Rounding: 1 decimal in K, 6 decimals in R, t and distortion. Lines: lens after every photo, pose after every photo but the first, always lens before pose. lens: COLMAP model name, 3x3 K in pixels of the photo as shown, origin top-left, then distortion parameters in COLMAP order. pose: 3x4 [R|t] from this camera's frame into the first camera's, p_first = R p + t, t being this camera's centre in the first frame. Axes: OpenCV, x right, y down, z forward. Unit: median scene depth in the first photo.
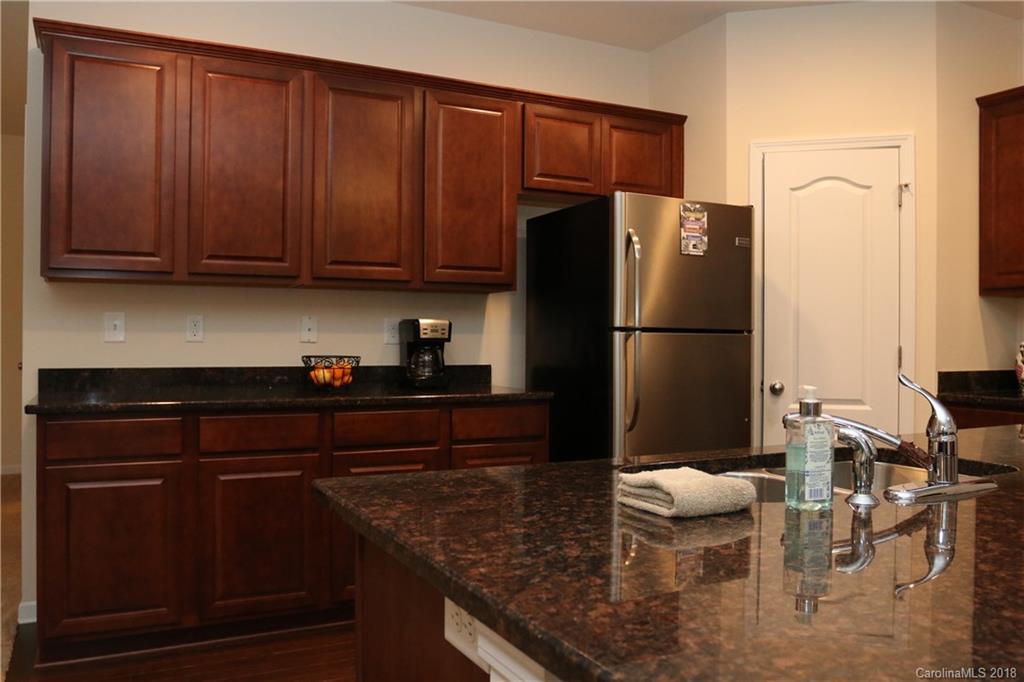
lens RADIAL K [[825.0, 0, 509.1], [0, 825.0, 344.7], [0, 0, 1]] dist [-0.074194, 0.043508]
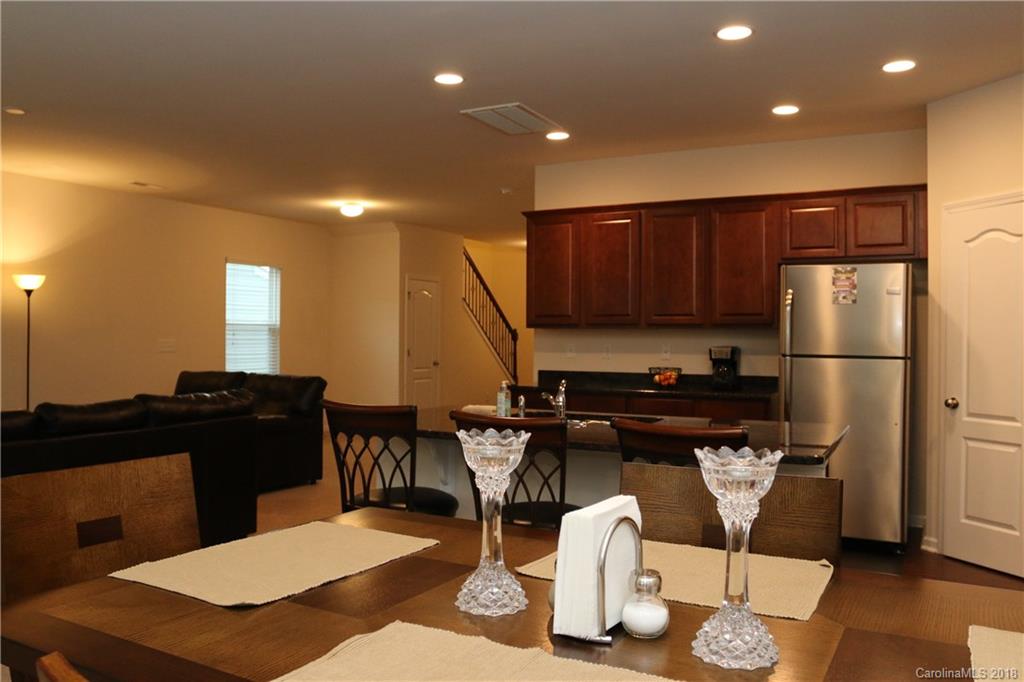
lens RADIAL K [[825.0, 0, 498.6], [0, 825.0, 333.3], [0, 0, 1]] dist [-0.074194, 0.043508]
pose [[0.568588, -0.006524, -0.822597, 0.992664], [-0.009604, 0.999848, -0.014568, -0.029924], [0.822567, 0.016184, 0.568438, -0.278676]]
